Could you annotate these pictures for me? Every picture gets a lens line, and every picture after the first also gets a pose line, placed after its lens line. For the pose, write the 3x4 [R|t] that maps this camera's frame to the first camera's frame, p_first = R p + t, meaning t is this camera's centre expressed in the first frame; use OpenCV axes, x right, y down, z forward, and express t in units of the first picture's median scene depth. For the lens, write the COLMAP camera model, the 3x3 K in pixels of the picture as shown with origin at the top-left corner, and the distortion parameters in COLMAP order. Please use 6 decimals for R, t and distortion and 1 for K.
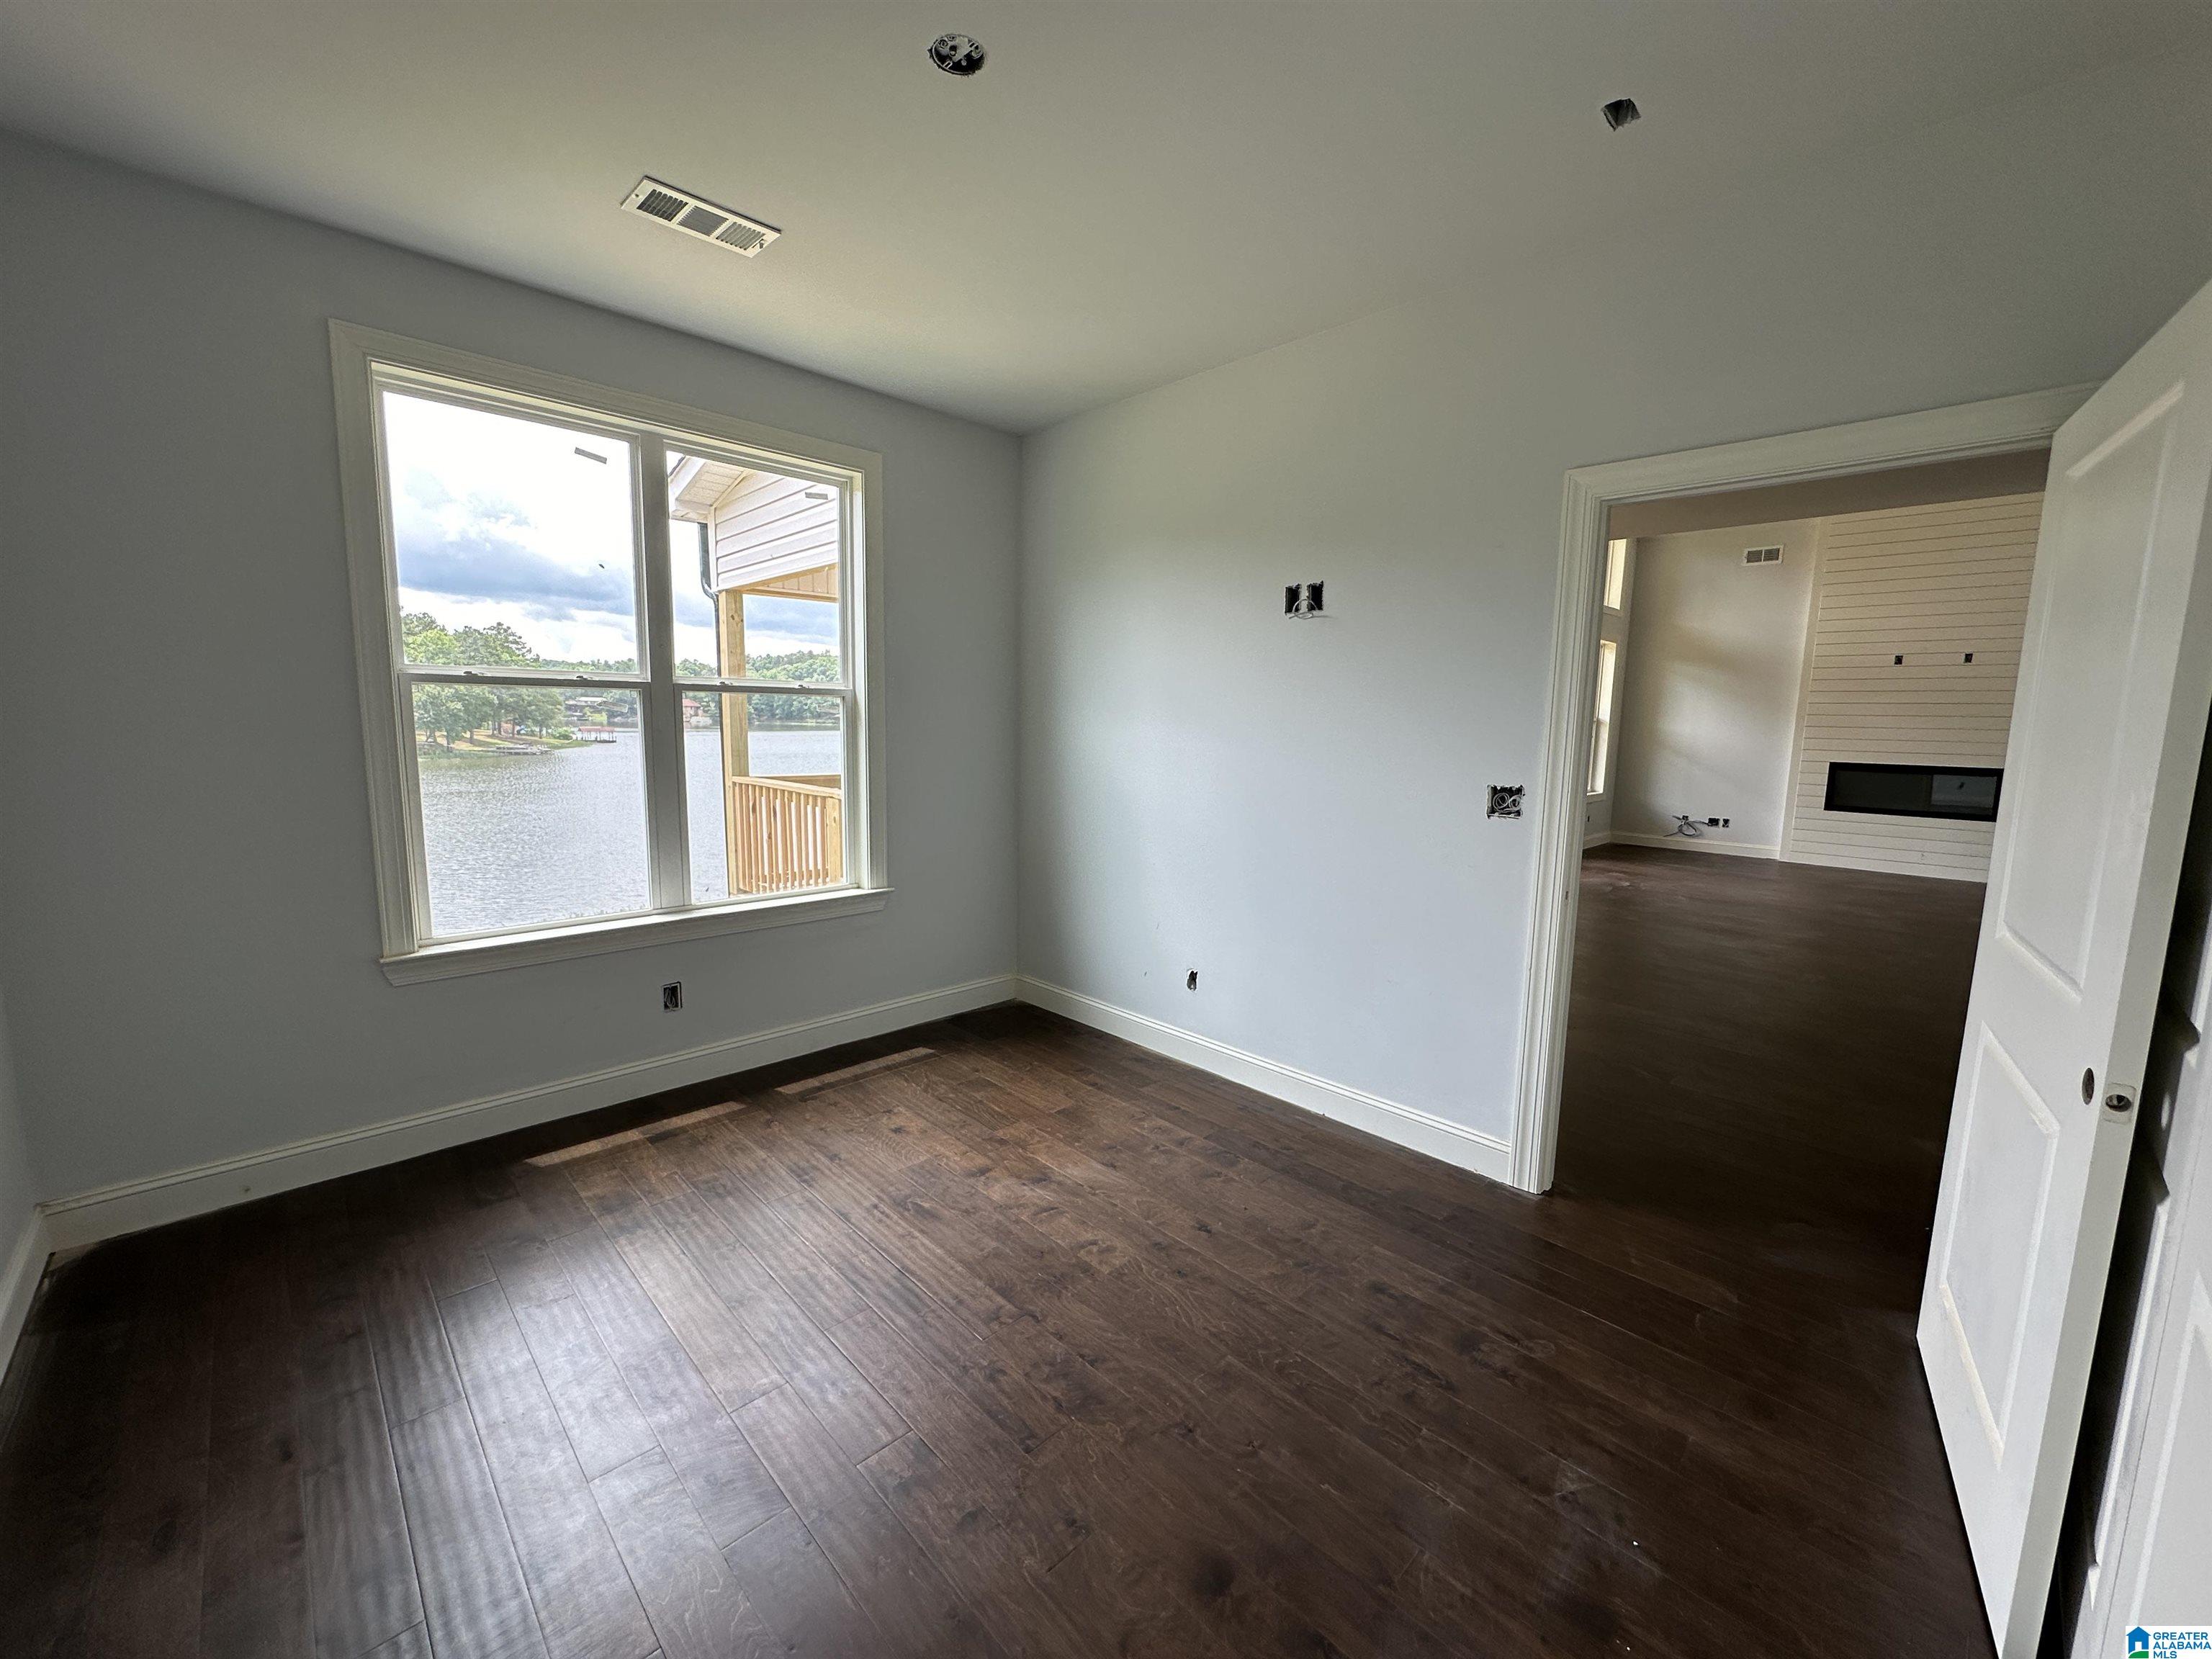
lens RADIAL K [[878.1, 0, 1104.7], [0, 878.1, 830.3], [0, 0, 1]] dist [-0.000032, -0.000058]
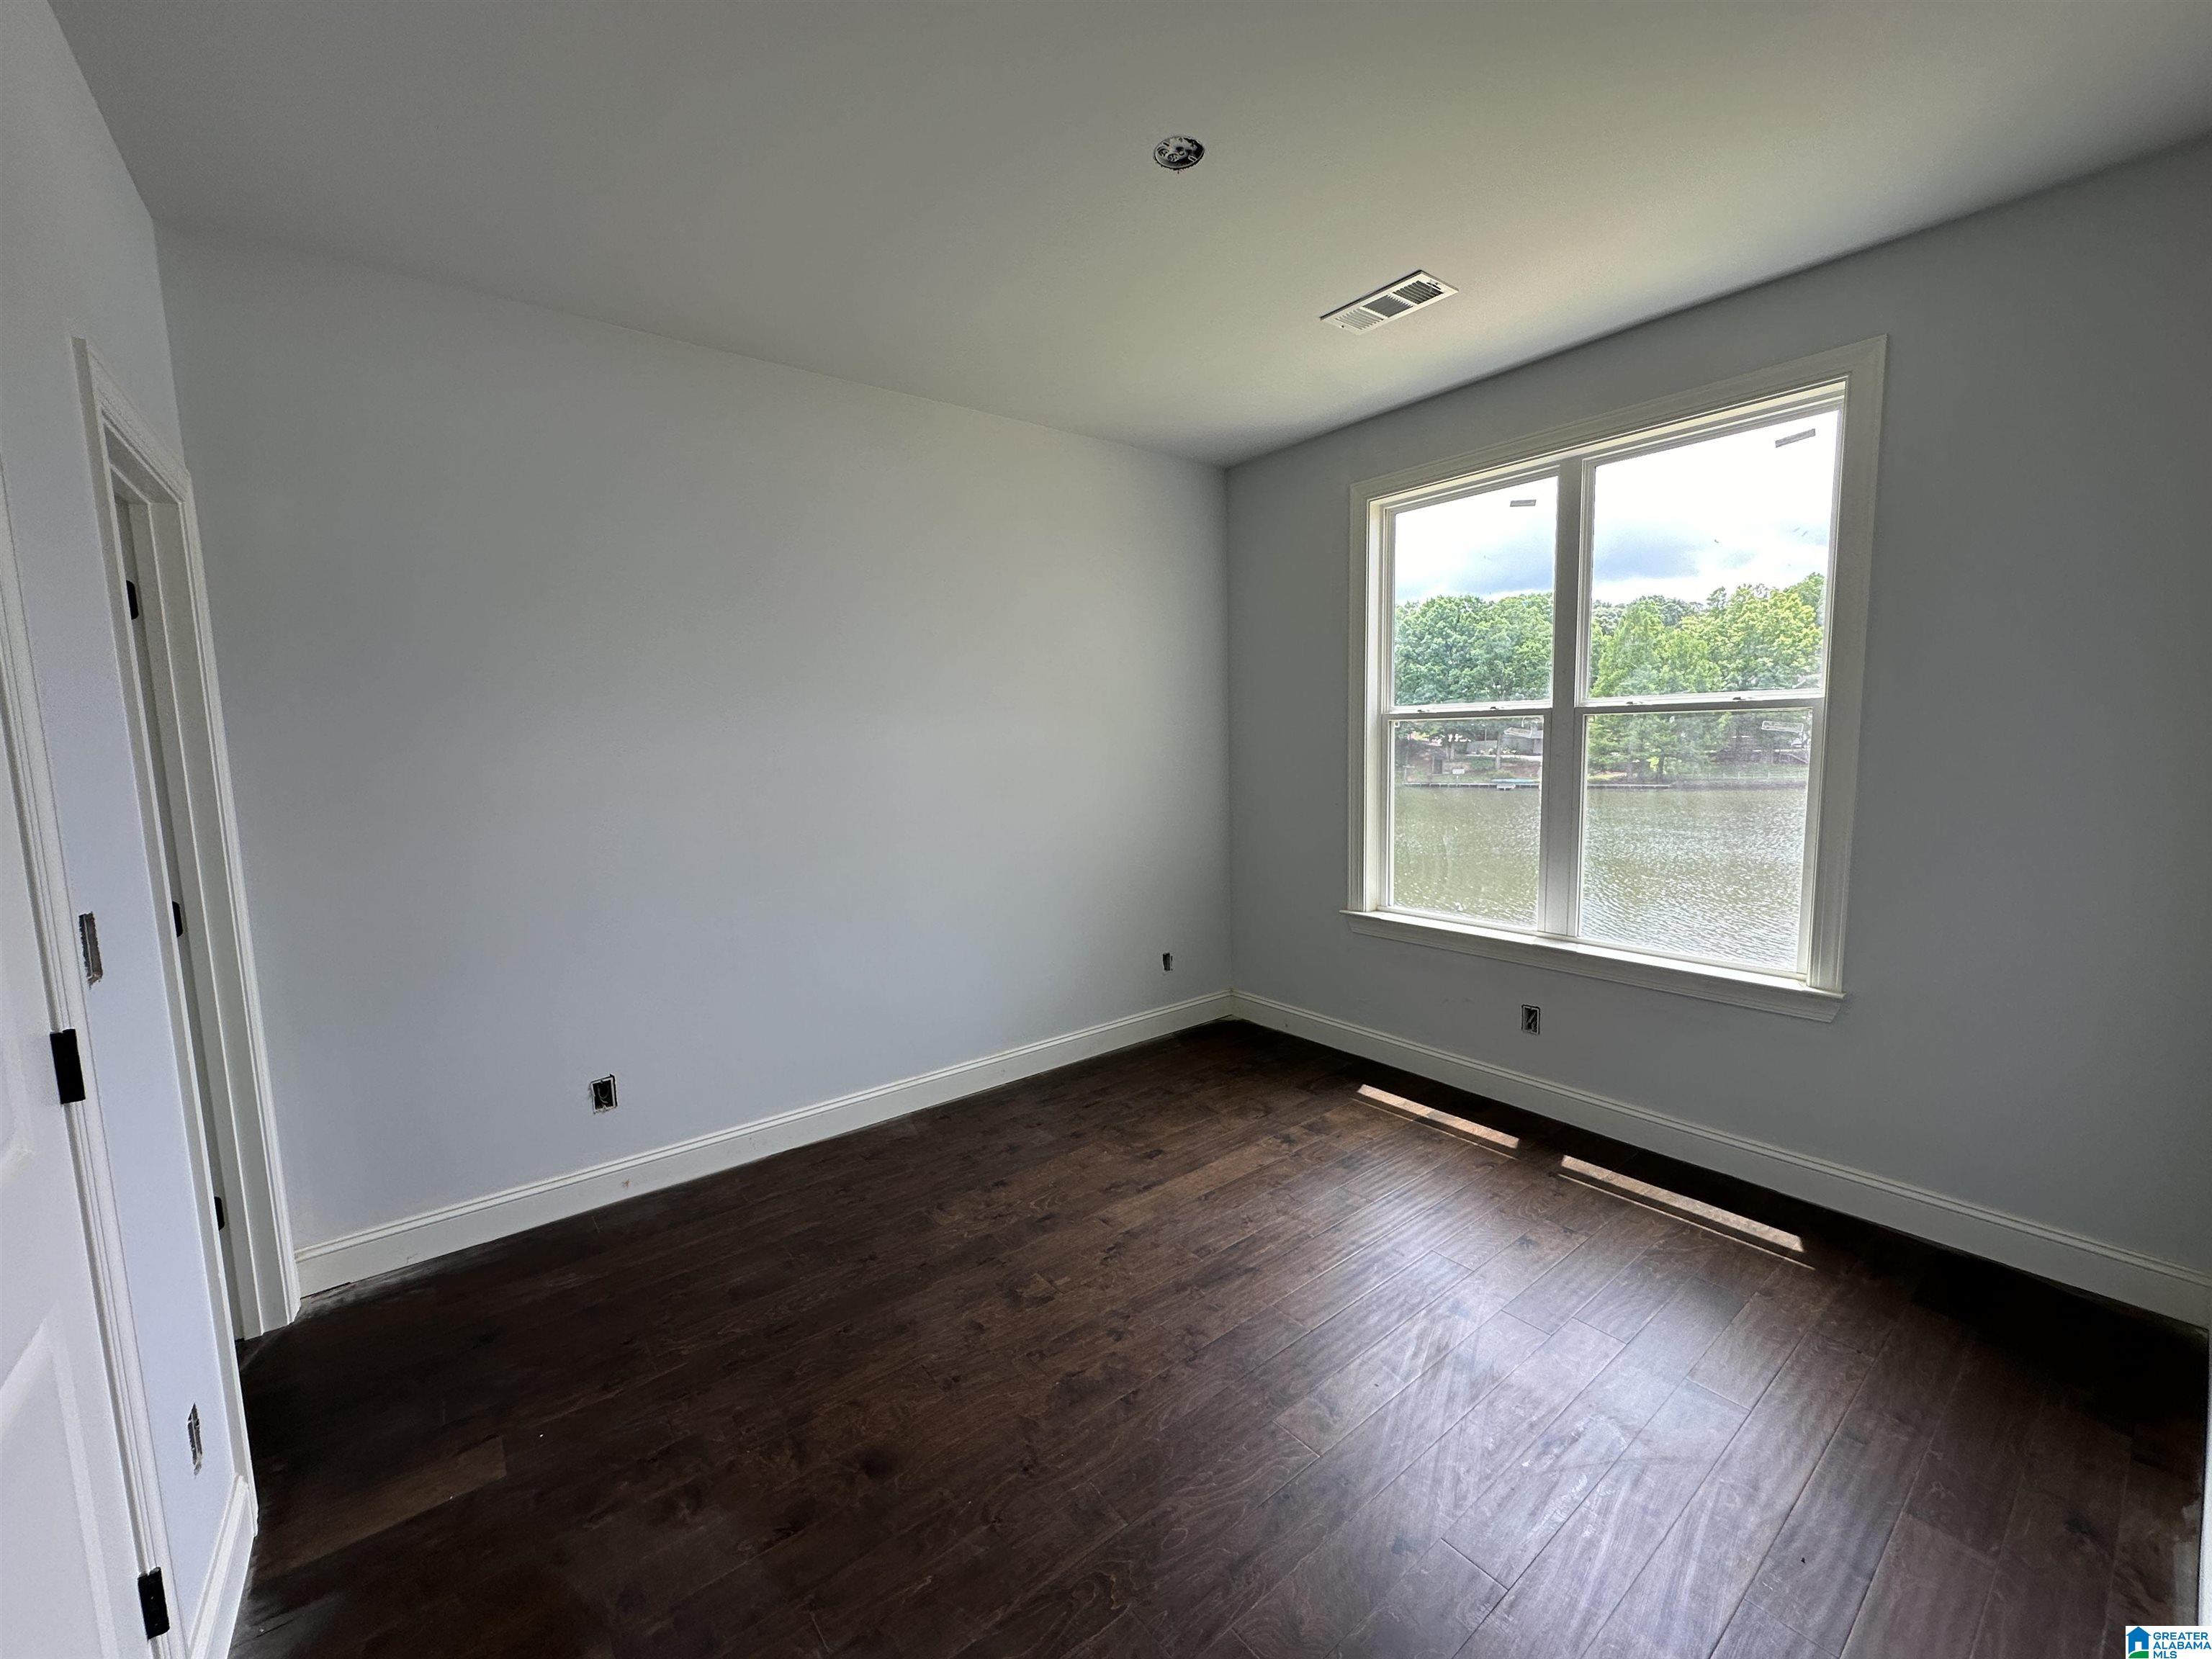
lens RADIAL K [[878.1, 0, 1104.7], [0, 878.1, 830.3], [0, 0, 1]] dist [-0.000032, -0.000058]
pose [[-0.104944, 0.089287, -0.990462, 0.625817], [-0.107700, 0.989083, 0.100574, -0.085550], [0.988629, 0.117228, -0.094182, 0.683765]]
